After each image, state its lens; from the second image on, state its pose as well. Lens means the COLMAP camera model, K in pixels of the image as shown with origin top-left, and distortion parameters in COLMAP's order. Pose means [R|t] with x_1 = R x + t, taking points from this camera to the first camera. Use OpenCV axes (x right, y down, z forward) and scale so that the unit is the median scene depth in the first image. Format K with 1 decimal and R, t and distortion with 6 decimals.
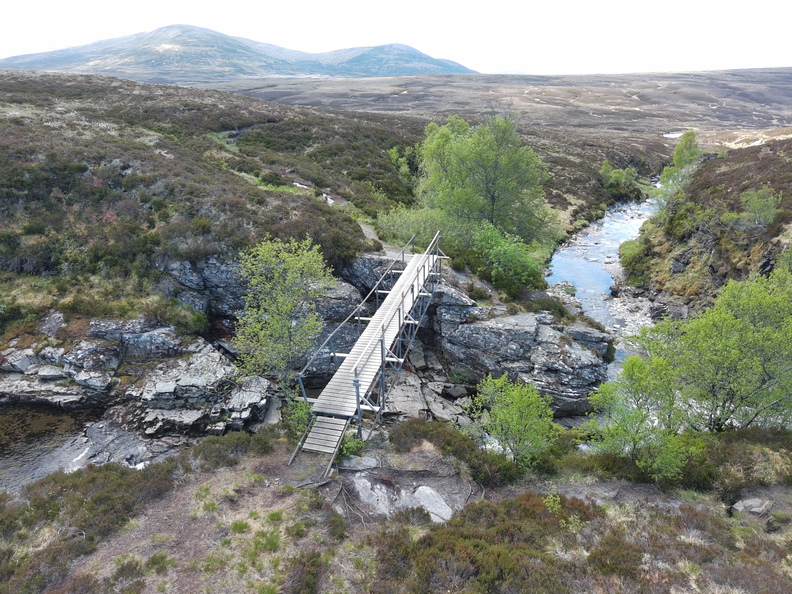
lens RADIAL K [[538.6, 0, 395.7], [0, 538.6, 297.3], [0, 0, 1]] dist [-0.005511, 0.001343]
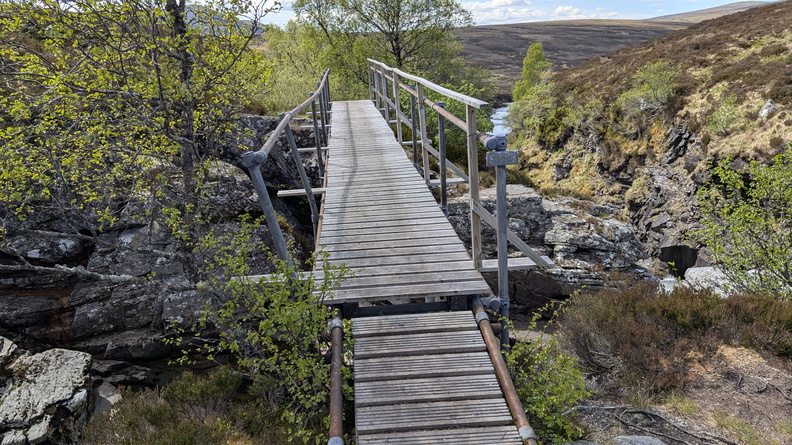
lens RADIAL K [[575.6, 0, 400.1], [0, 575.6, 221.3], [0, 0, 1]] dist [-0.029536, 0.016337]
pose [[0.944817, -0.122579, 0.303802, -0.101247], [0.147062, 0.987368, -0.058974, 0.100089], [-0.292736, 0.100397, 0.950908, 0.381179]]
